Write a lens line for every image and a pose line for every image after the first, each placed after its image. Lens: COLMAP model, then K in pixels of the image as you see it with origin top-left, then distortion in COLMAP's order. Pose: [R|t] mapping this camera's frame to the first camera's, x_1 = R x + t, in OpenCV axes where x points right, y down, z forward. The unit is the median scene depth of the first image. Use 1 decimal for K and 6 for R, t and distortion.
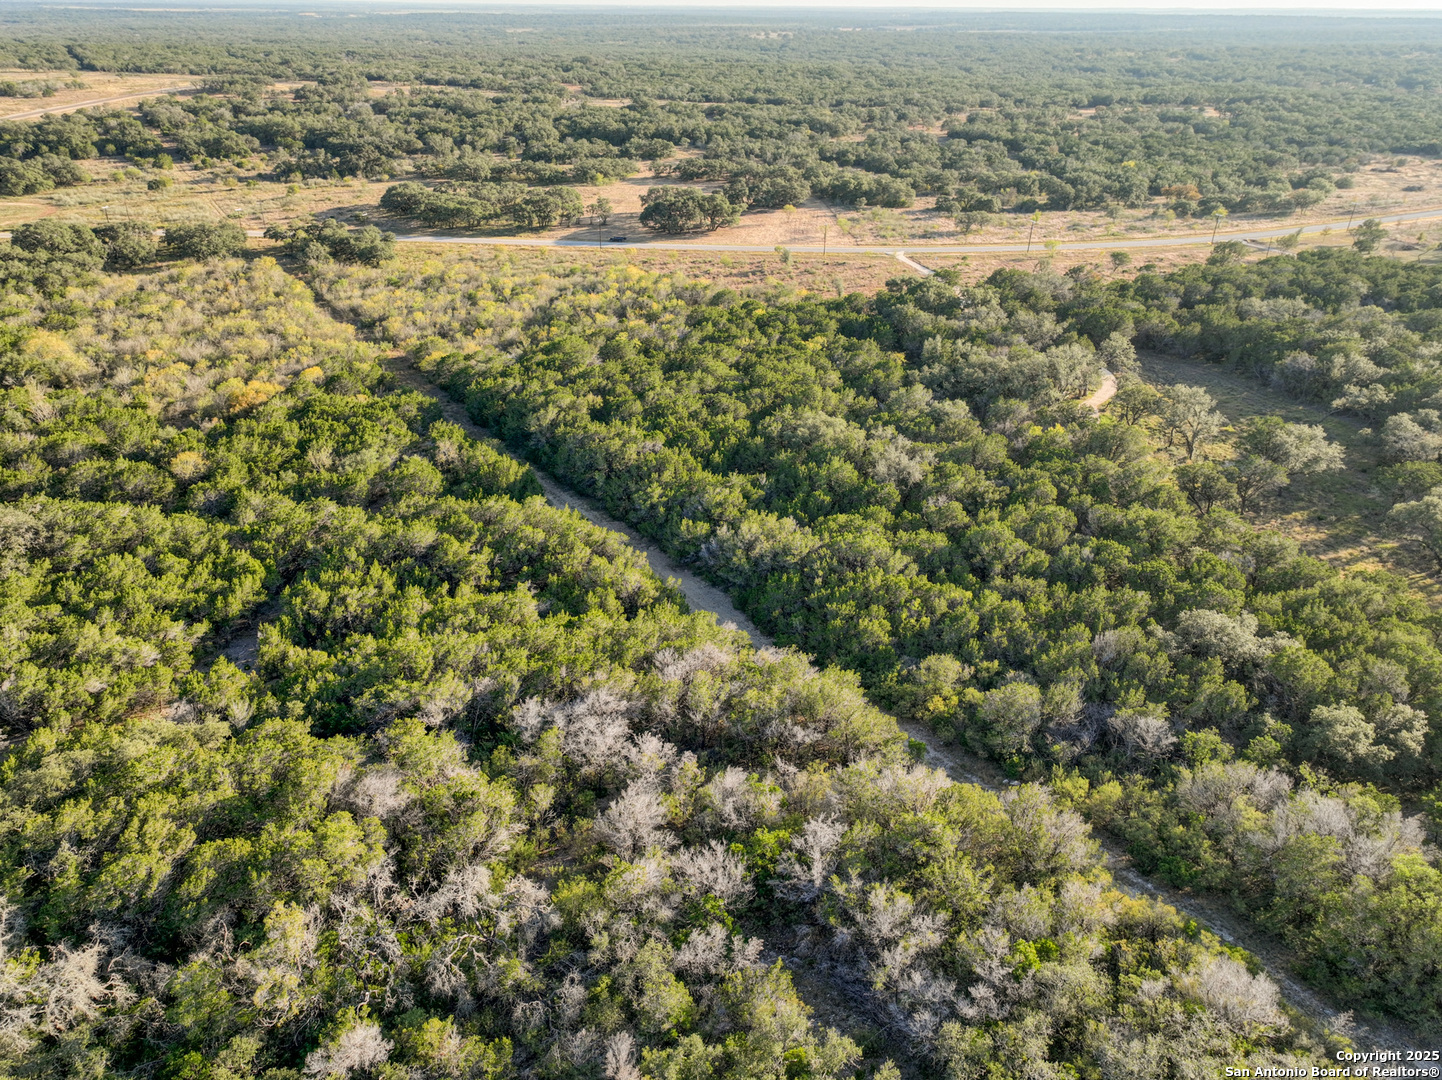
lens RADIAL K [[1015.8, 0, 726.0], [0, 1015.8, 540.4], [0, 0, 1]] dist [-0.005265, 0.024031]
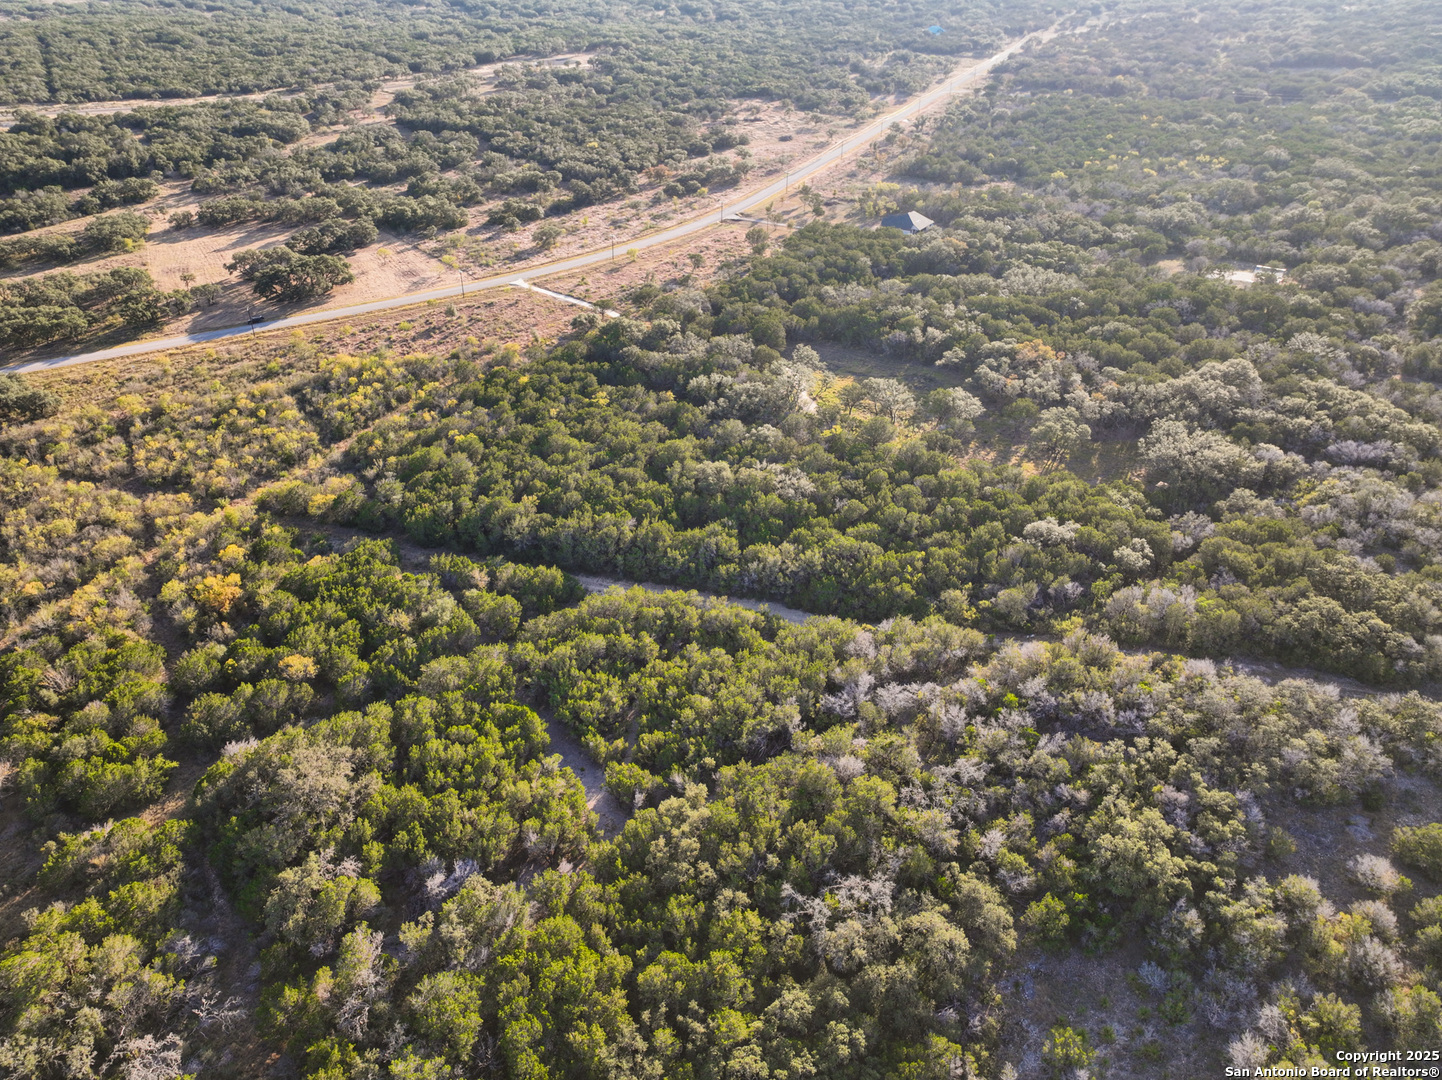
lens RADIAL K [[1015.8, 0, 725.7], [0, 1015.8, 536.5], [0, 0, 1]] dist [-0.005265, 0.024031]
pose [[0.800145, -0.328756, 0.501684, -0.790409], [0.285750, 0.944327, 0.163075, -0.311347], [-0.527365, 0.012873, 0.849541, -0.288646]]
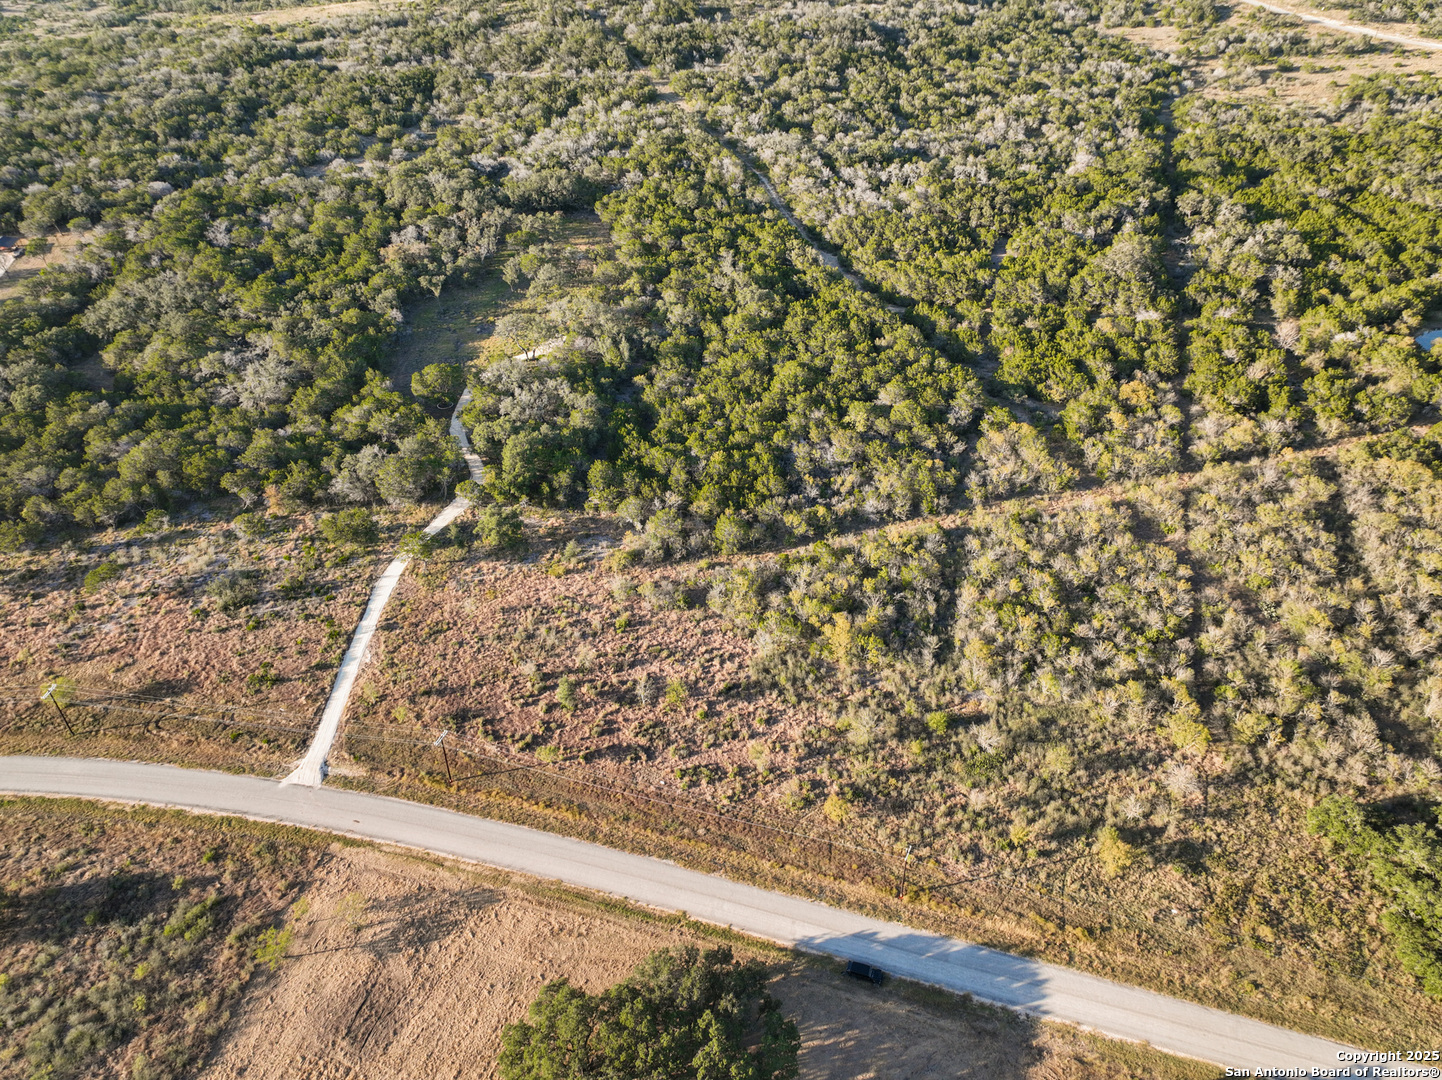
lens RADIAL K [[1015.8, 0, 723.5], [0, 1015.8, 541.4], [0, 0, 1]] dist [-0.005265, 0.024031]
pose [[-0.979085, -0.124205, 0.161138, -0.241930], [0.091256, 0.439781, 0.893457, -1.848952], [-0.181837, 0.889475, -0.419249, 2.600708]]
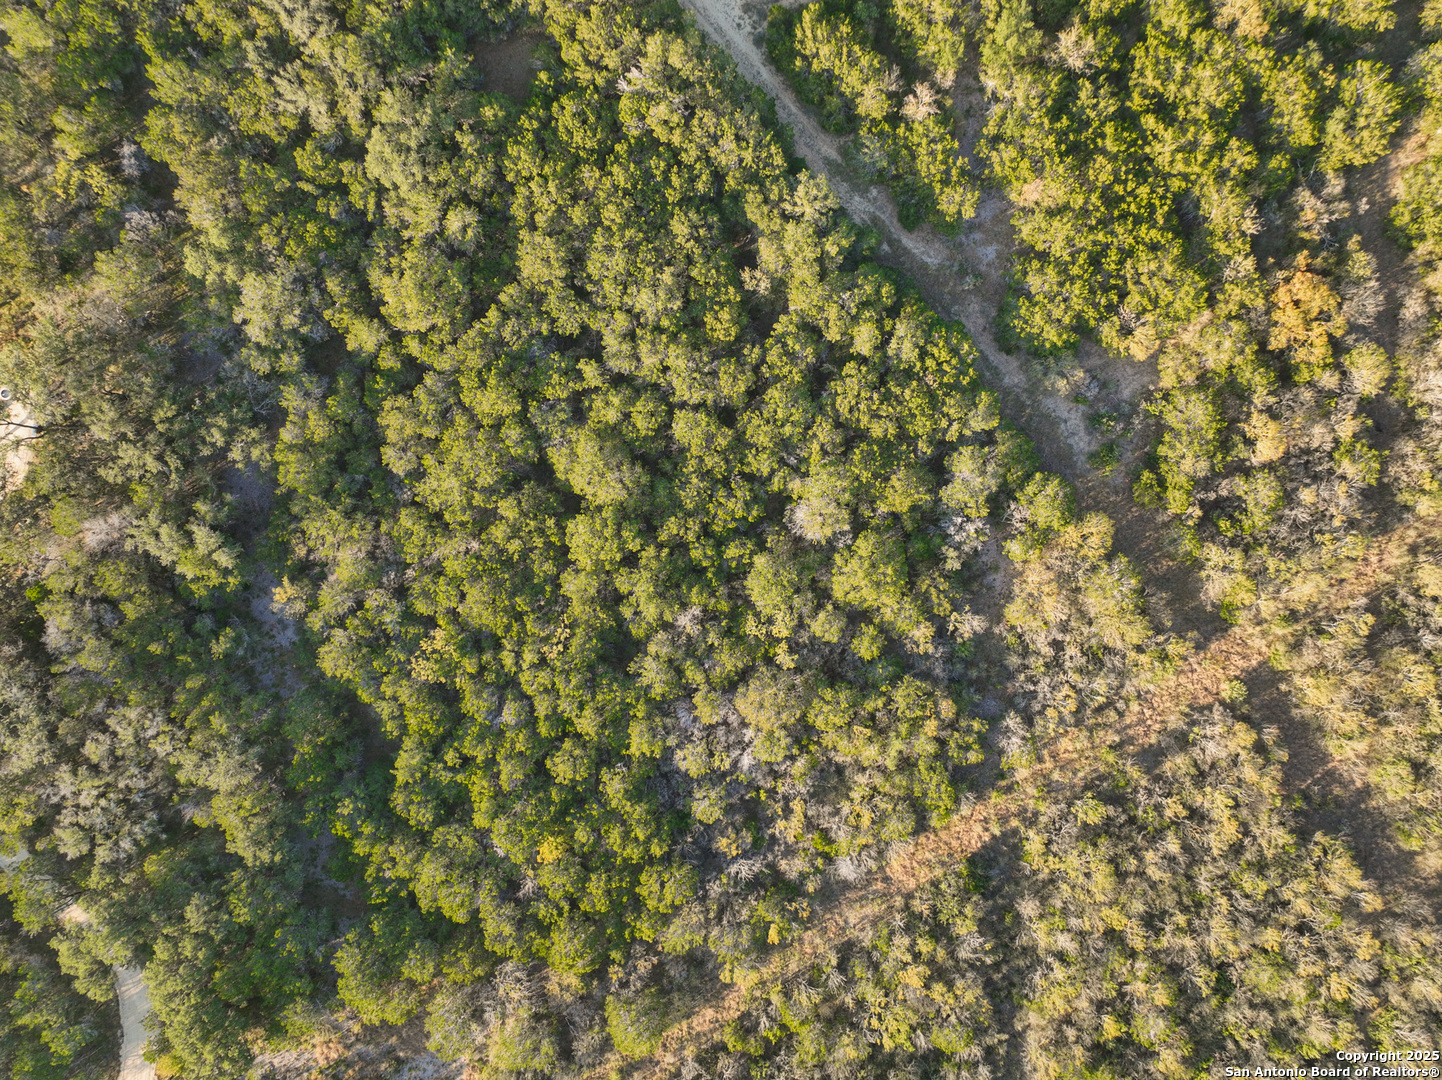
lens RADIAL K [[1015.8, 0, 714.9], [0, 1015.8, 542.3], [0, 0, 1]] dist [-0.005265, 0.024031]
pose [[-0.994250, 0.105887, -0.015987, -0.099894], [-0.063912, -0.466958, 0.881967, -1.063097], [0.085924, 0.877917, 0.471040, 1.123830]]
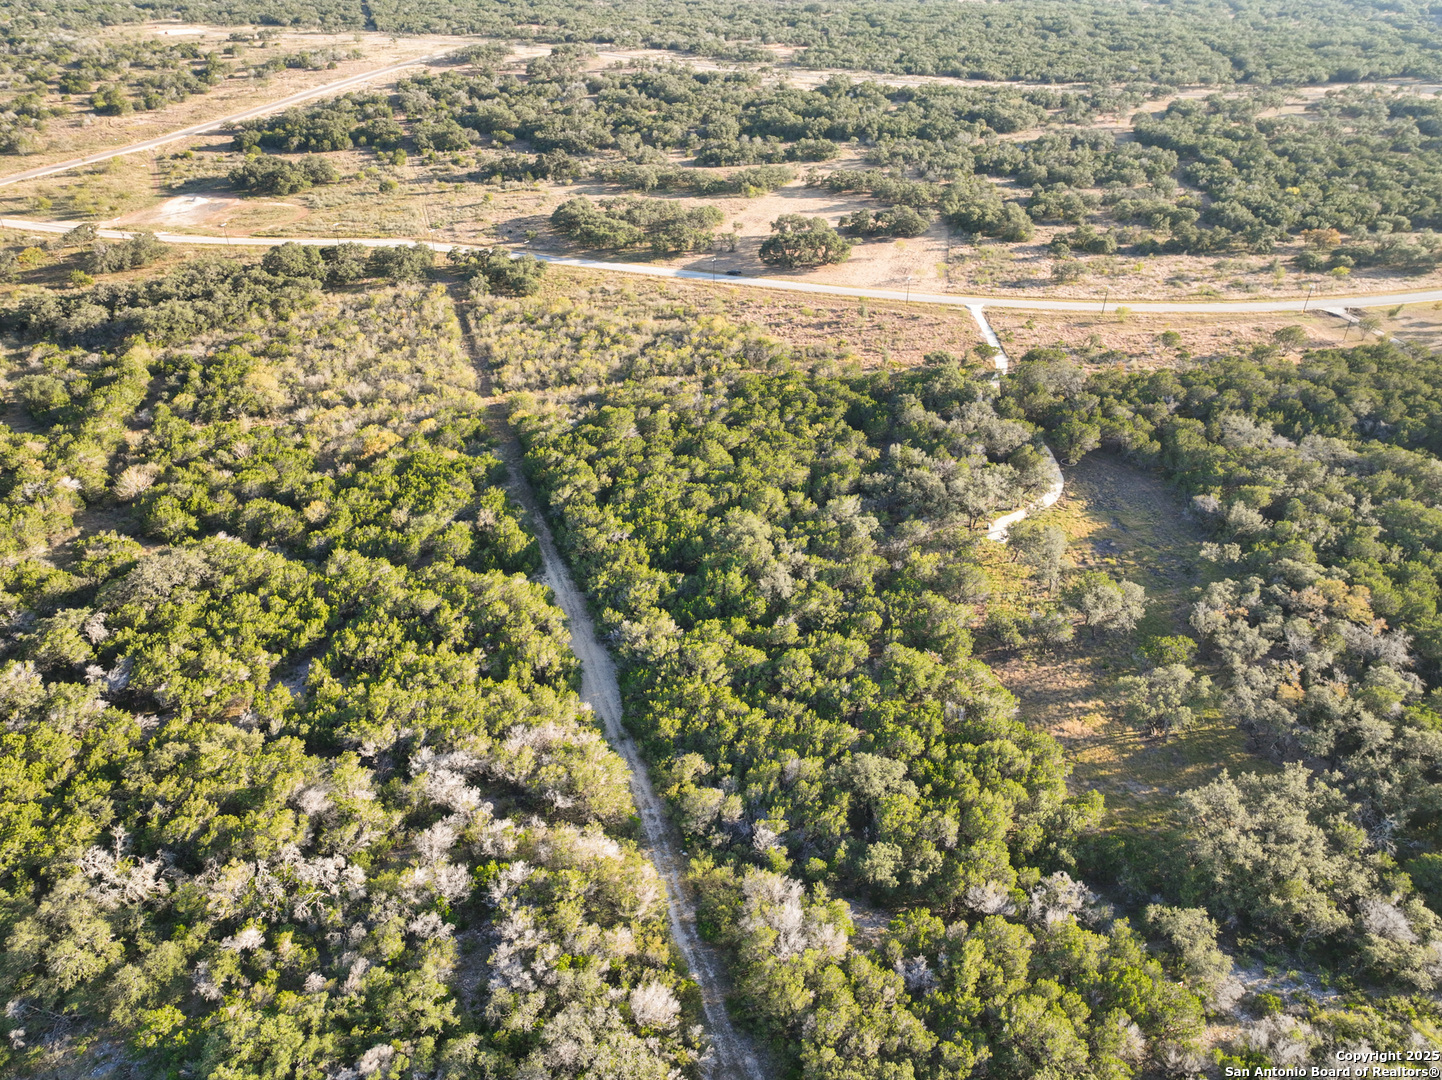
lens RADIAL K [[1015.8, 0, 726.0], [0, 1015.8, 542.8], [0, 0, 1]] dist [-0.005265, 0.024031]
pose [[0.969602, 0.119589, -0.213473, 0.418133], [-0.100535, 0.990093, 0.098020, -0.271787], [0.223080, -0.073579, 0.972019, -0.334760]]
